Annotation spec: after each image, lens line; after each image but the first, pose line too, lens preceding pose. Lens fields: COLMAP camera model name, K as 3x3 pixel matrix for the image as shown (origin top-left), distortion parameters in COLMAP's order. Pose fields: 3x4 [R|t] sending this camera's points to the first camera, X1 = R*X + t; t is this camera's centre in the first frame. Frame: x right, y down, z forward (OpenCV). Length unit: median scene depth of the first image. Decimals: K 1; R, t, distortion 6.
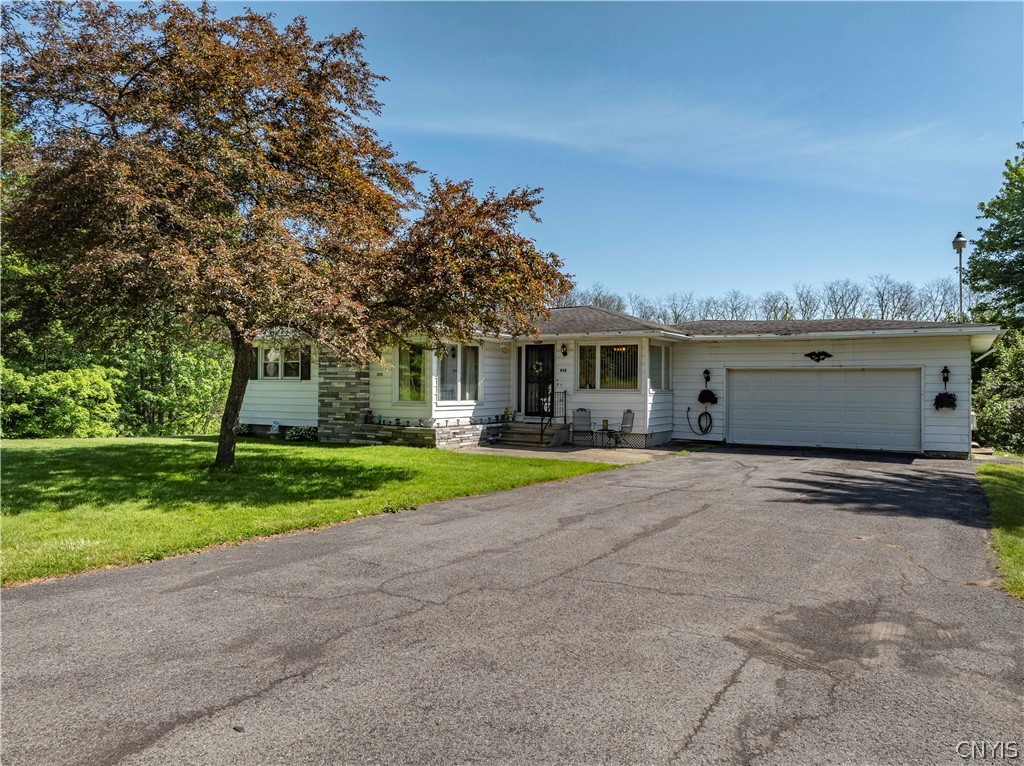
lens RADIAL K [[717.9, 0, 511.5], [0, 717.9, 385.2], [0, 0, 1]] dist [-0.033364, 0.002086]
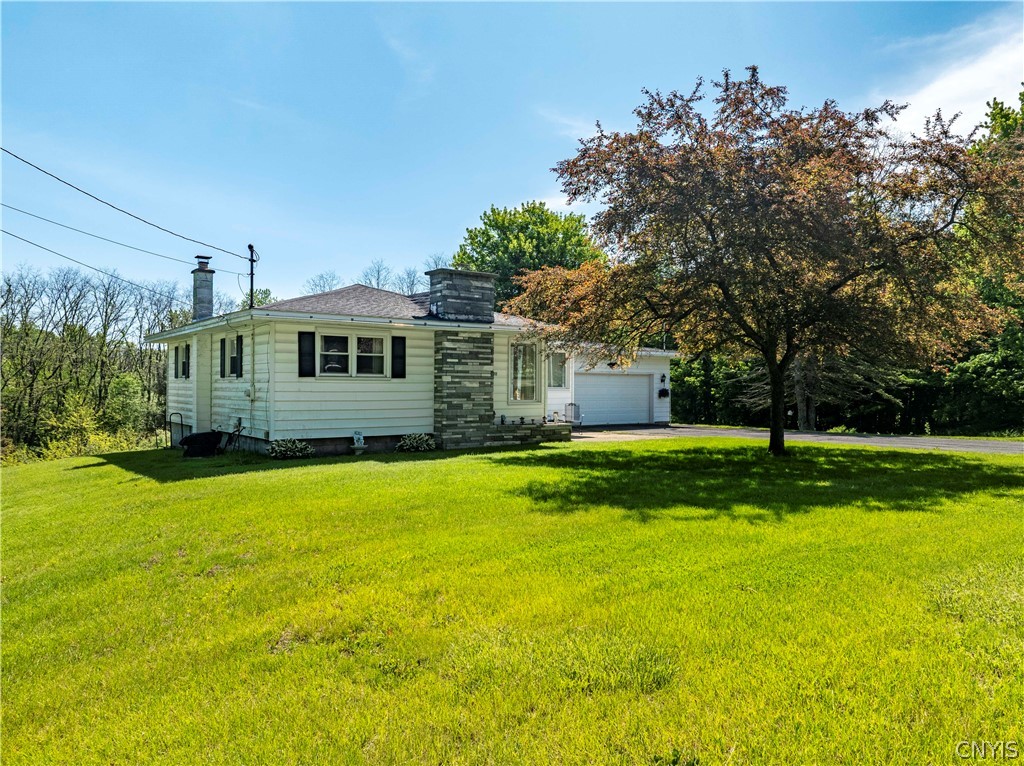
lens RADIAL K [[717.9, 0, 512.7], [0, 717.9, 383.8], [0, 0, 1]] dist [-0.033364, 0.002086]
pose [[0.371197, -0.001363, 0.928553, -1.041432], [-0.008410, 0.999953, 0.004829, -0.005942], [-0.928516, -0.009601, 0.371168, 0.592434]]
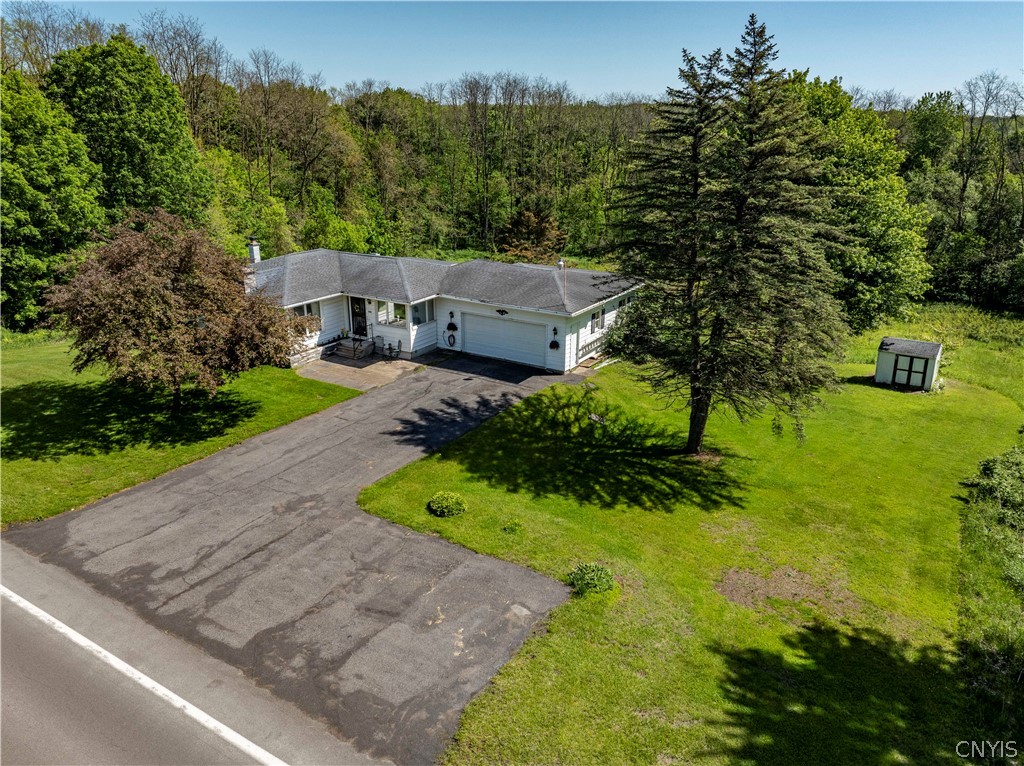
lens RADIAL K [[717.9, 0, 512.3], [0, 717.9, 379.6], [0, 0, 1]] dist [-0.033364, 0.002086]
pose [[0.999964, -0.006036, 0.005983, 0.421574], [0.003732, 0.944365, 0.328879, -0.453776], [-0.007635, -0.328845, 0.944353, -0.735095]]
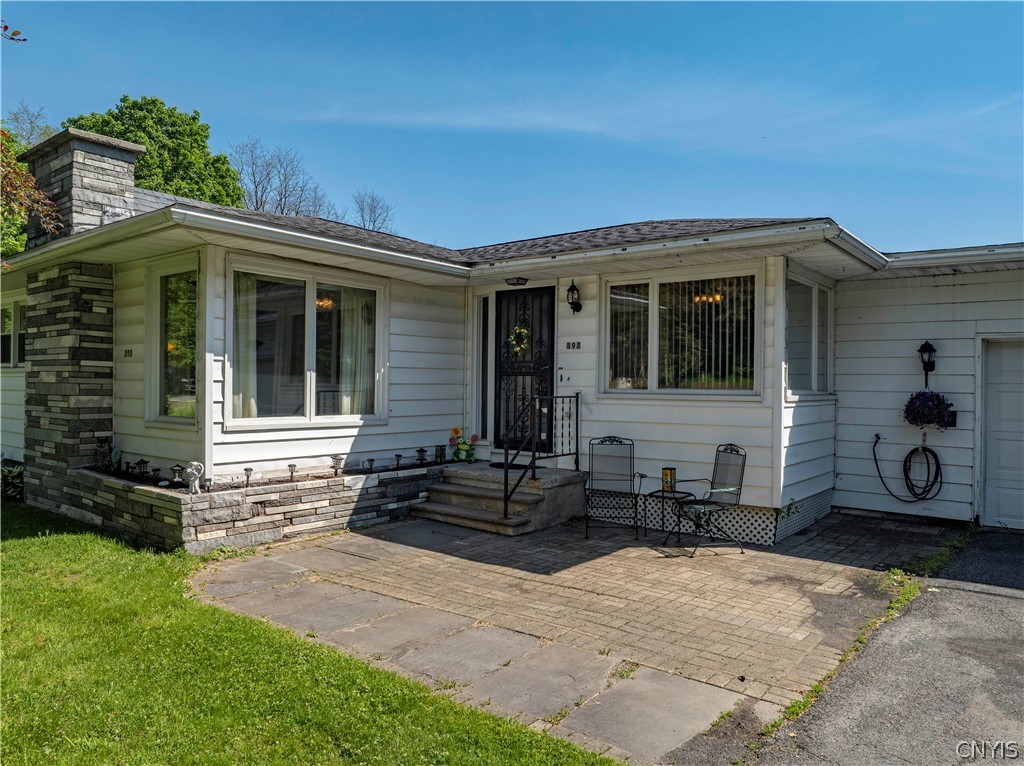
lens RADIAL K [[717.9, 0, 513.4], [0, 717.9, 380.5], [0, 0, 1]] dist [-0.033364, 0.002086]
pose [[0.992048, 0.002591, -0.125833, 0.093400], [-0.003276, 0.999981, -0.005240, 0.002674], [0.125817, 0.005611, 0.992038, 0.587939]]
